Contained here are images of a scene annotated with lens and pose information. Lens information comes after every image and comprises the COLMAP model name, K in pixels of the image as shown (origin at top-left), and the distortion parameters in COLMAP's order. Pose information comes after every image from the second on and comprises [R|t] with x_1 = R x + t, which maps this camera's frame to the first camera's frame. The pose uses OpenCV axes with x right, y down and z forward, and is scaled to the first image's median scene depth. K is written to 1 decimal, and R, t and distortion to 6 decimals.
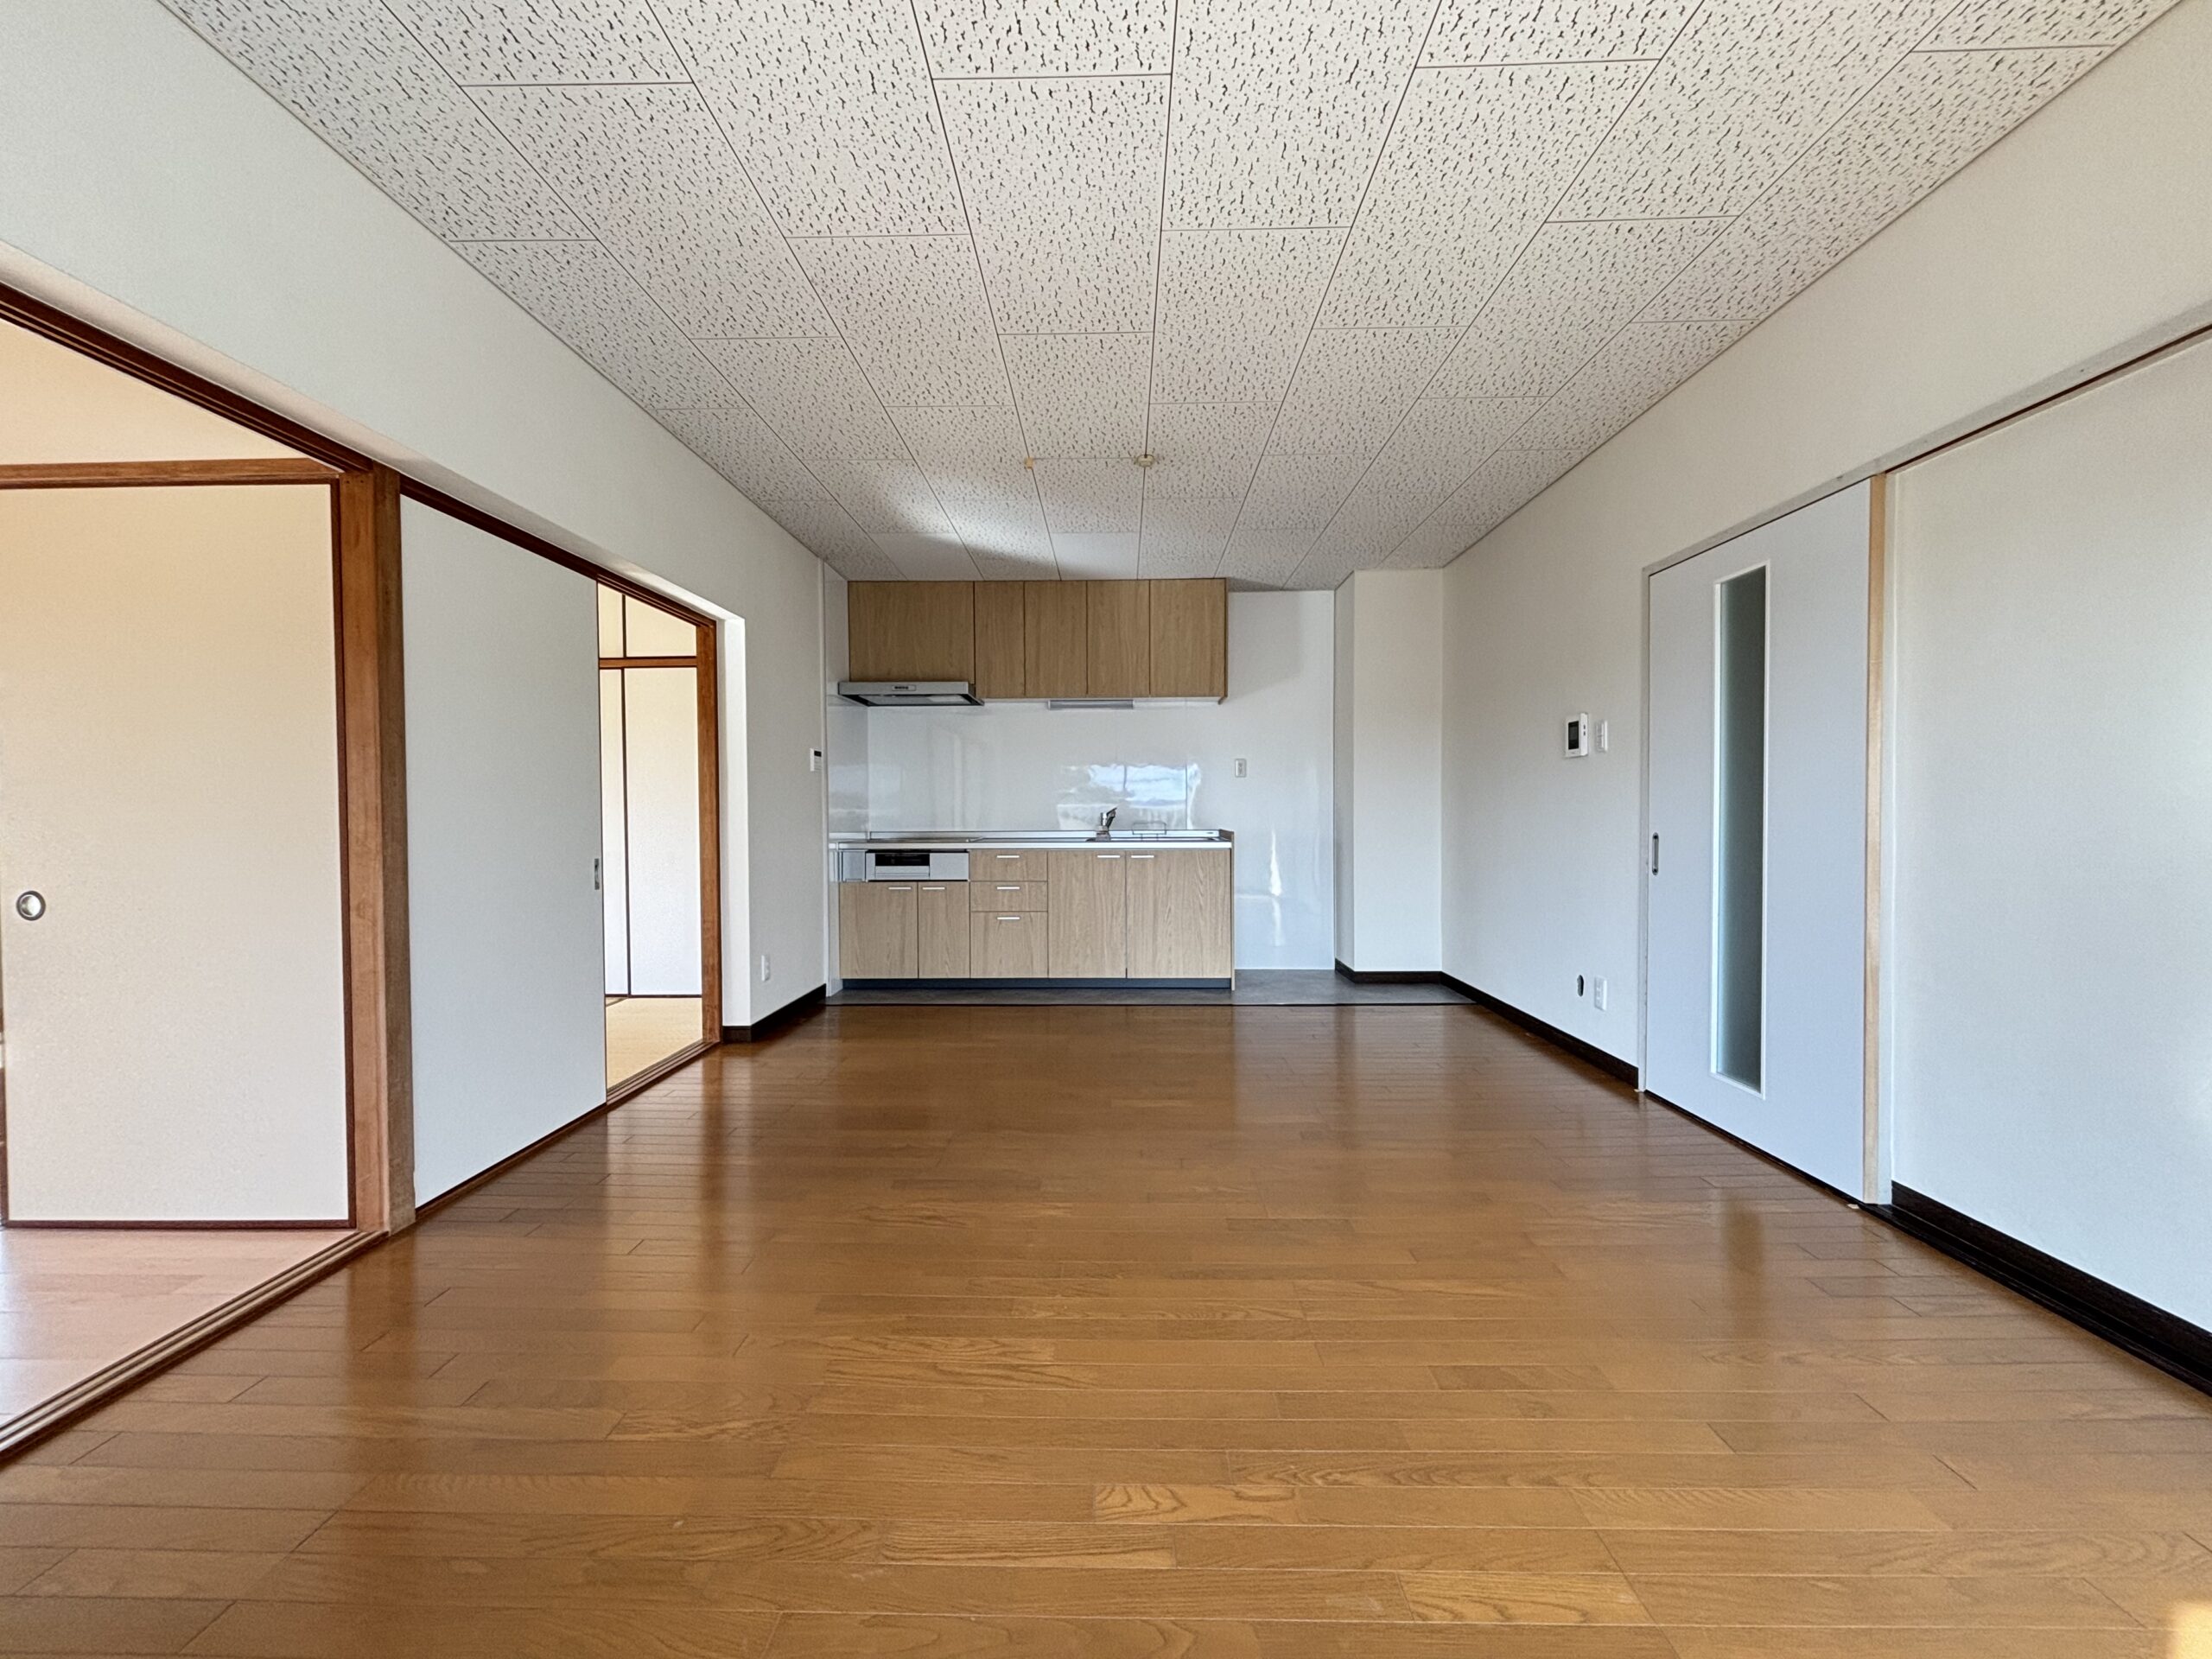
lens RADIAL K [[886.4, 0, 1110.4], [0, 886.4, 828.1], [0, 0, 1]] dist [-0.003804, -0.002406]
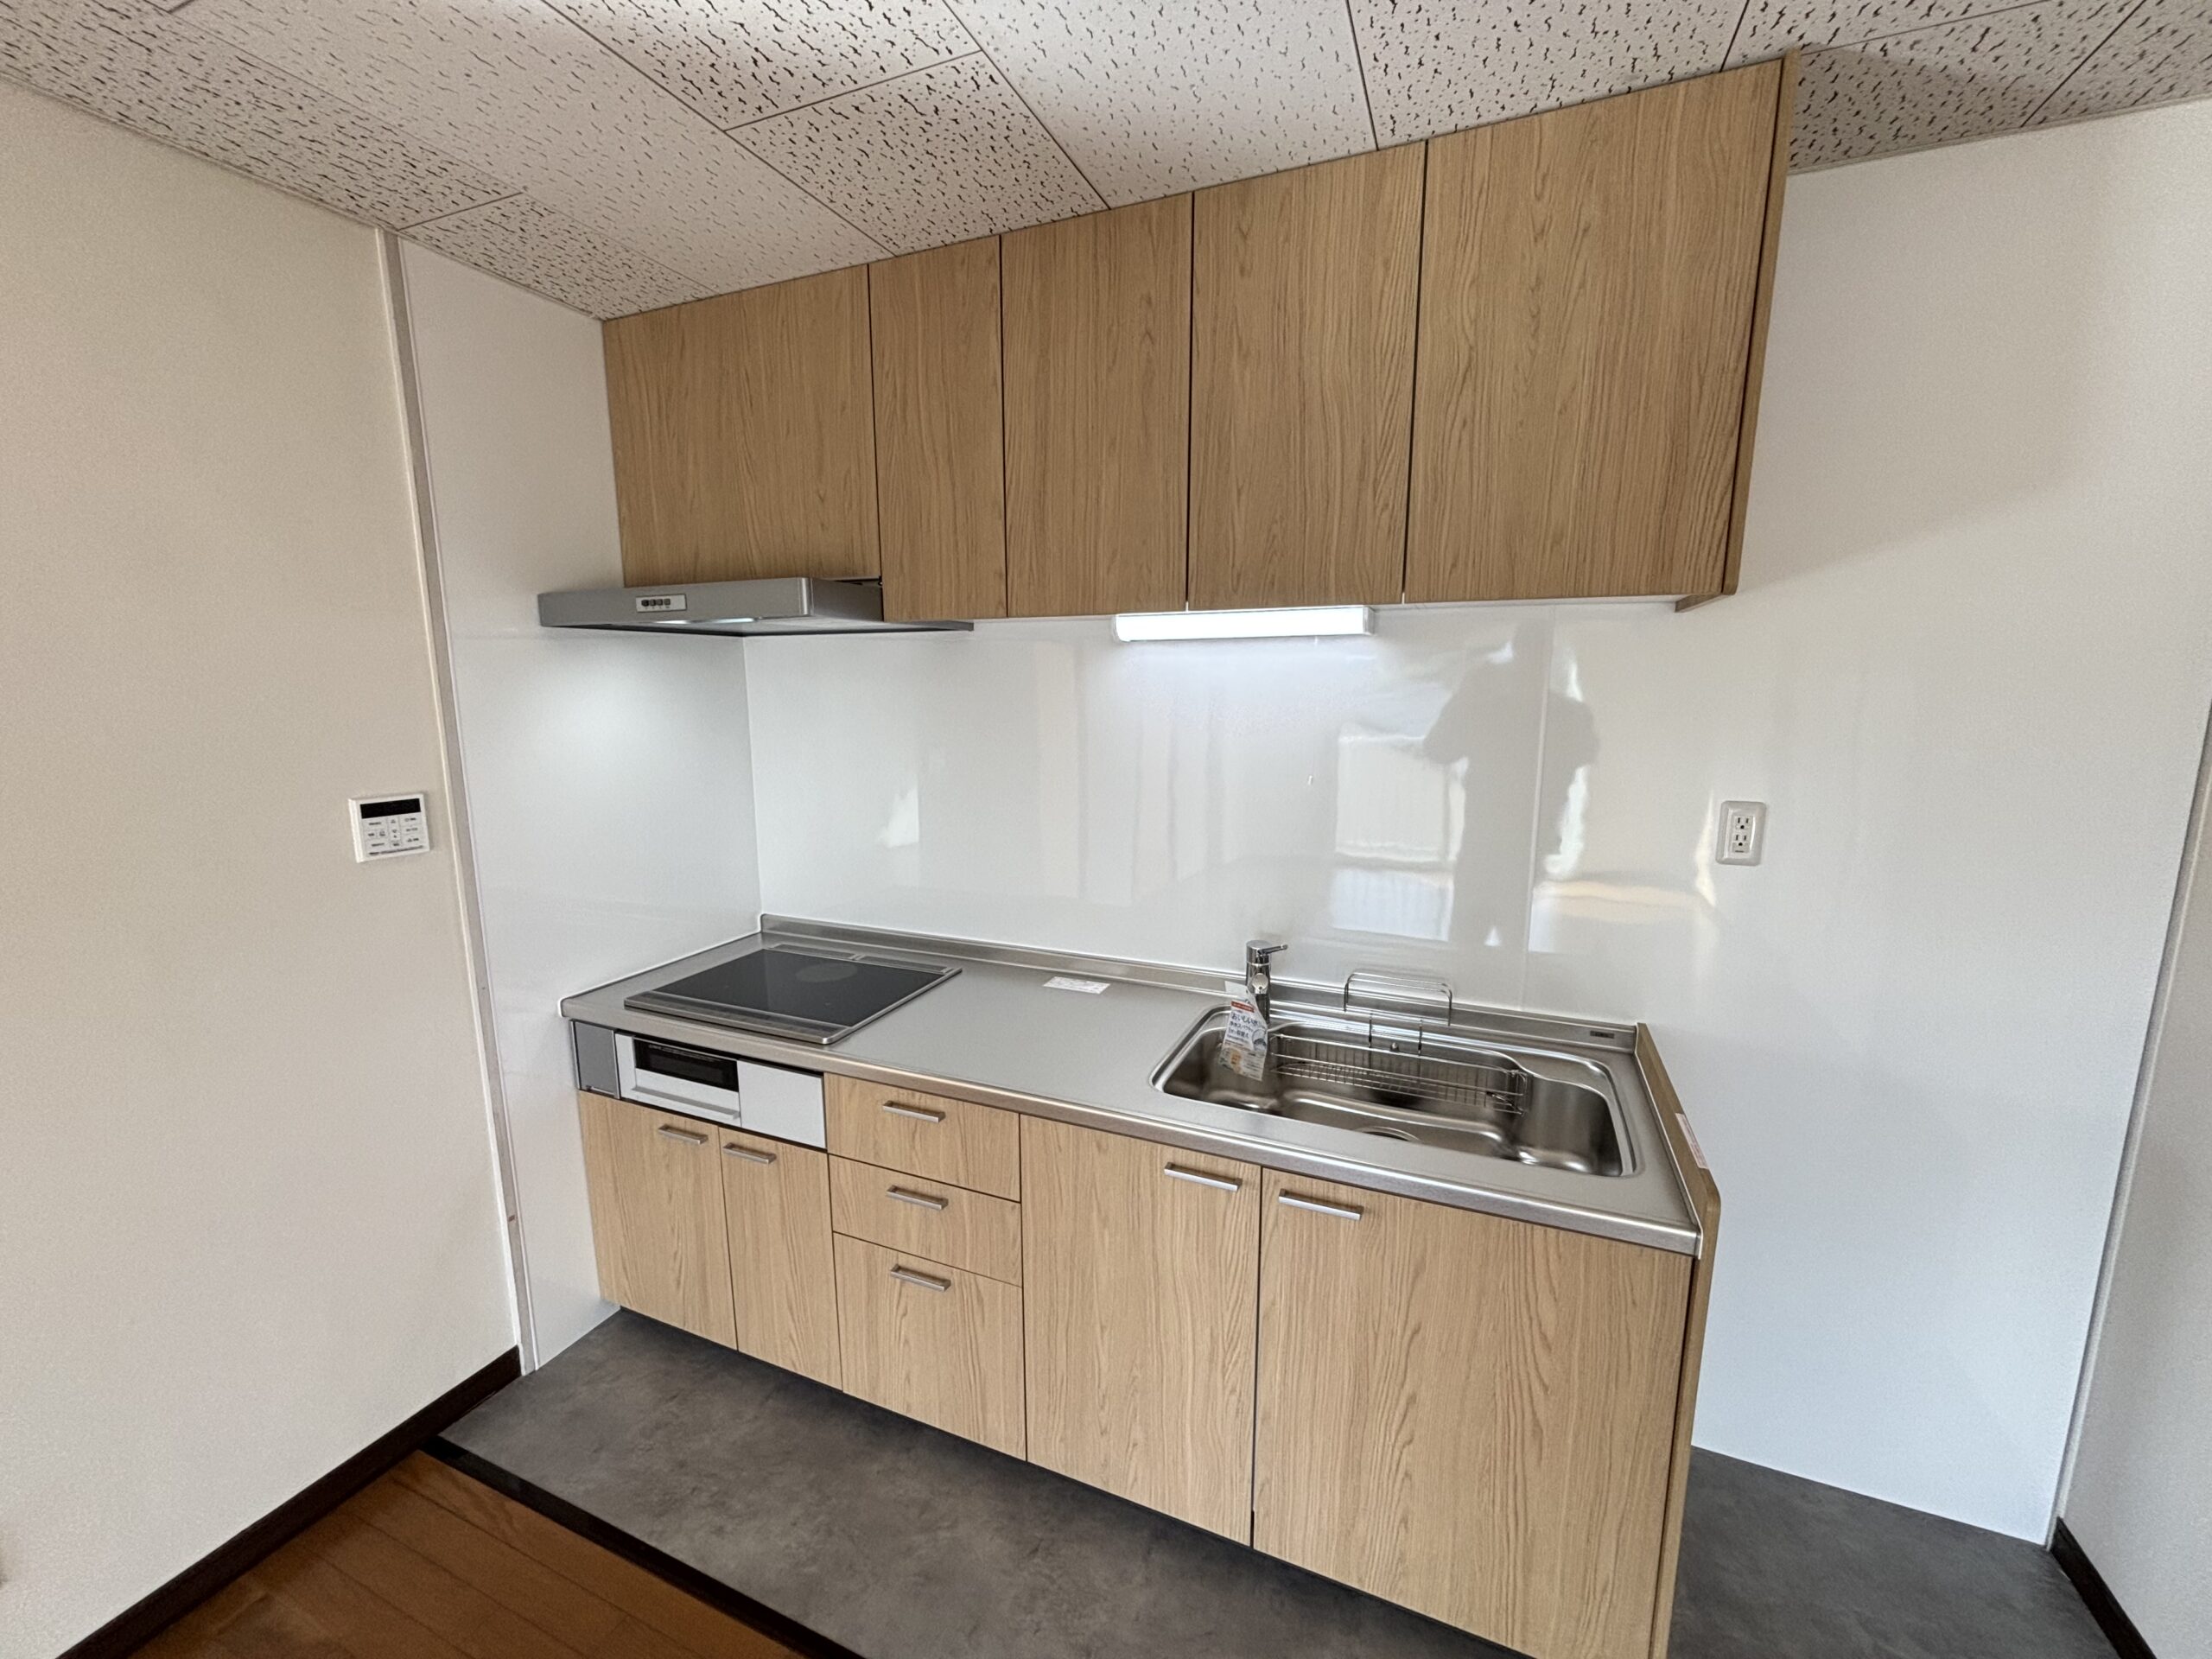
lens RADIAL K [[886.4, 0, 1095.4], [0, 886.4, 832.3], [0, 0, 1]] dist [-0.003804, -0.002406]
pose [[0.924436, 0.064440, -0.375854, 0.064948], [-0.007012, 0.988325, 0.152200, -0.119301], [0.381274, -0.138064, 0.914094, 0.708258]]
